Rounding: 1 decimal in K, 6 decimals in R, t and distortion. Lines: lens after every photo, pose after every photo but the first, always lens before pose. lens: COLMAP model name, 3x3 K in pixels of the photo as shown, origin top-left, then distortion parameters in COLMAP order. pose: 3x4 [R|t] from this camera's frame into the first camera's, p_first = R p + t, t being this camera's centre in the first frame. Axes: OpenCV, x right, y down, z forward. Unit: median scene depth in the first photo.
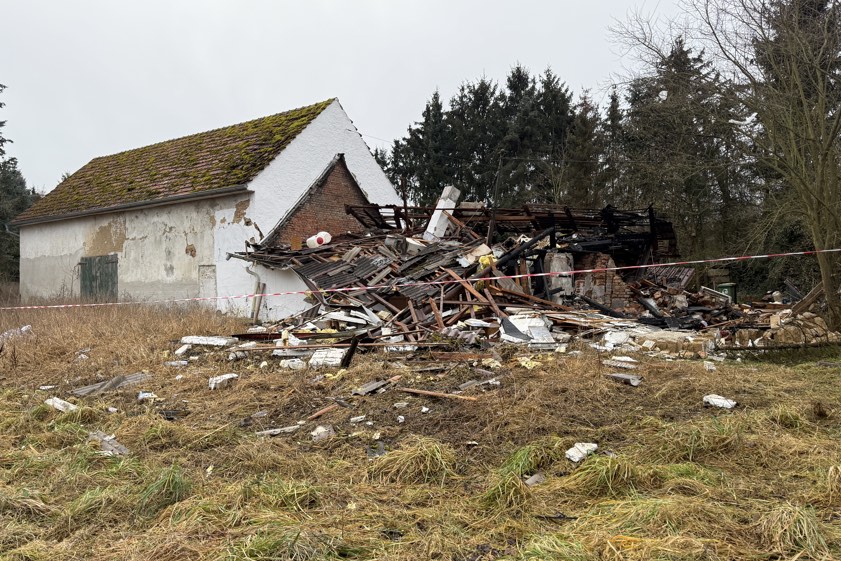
lens RADIAL K [[655.9, 0, 419.5], [0, 655.9, 297.4], [0, 0, 1]] dist [0.201054, -0.225314]
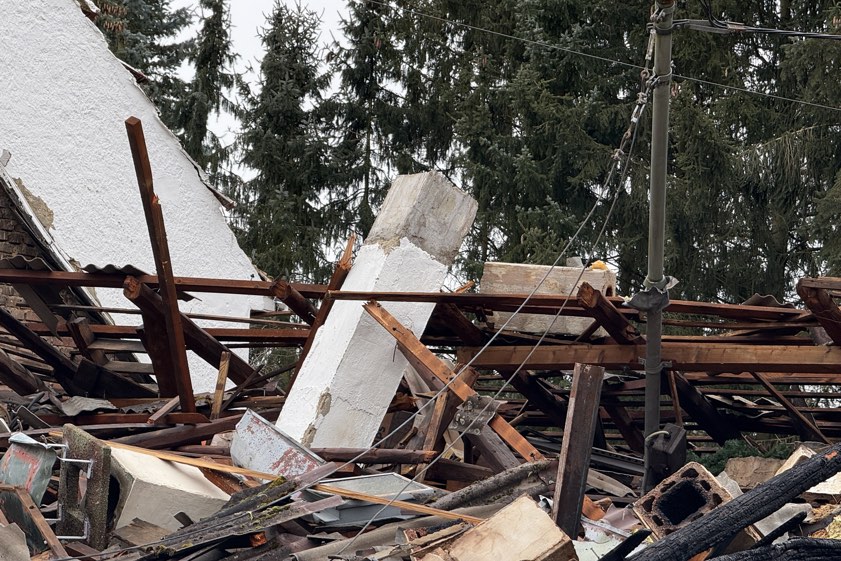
lens RADIAL K [[3038.2, 0, 420.5], [0, 3038.2, 280.5], [0, 0, 1]] dist [0.173187, 2.612959]
pose [[0.997775, 0.021523, -0.063101, 0.099993], [-0.030185, 0.989732, -0.139713, -0.020777], [0.059445, 0.141307, 0.988179, 0.162984]]
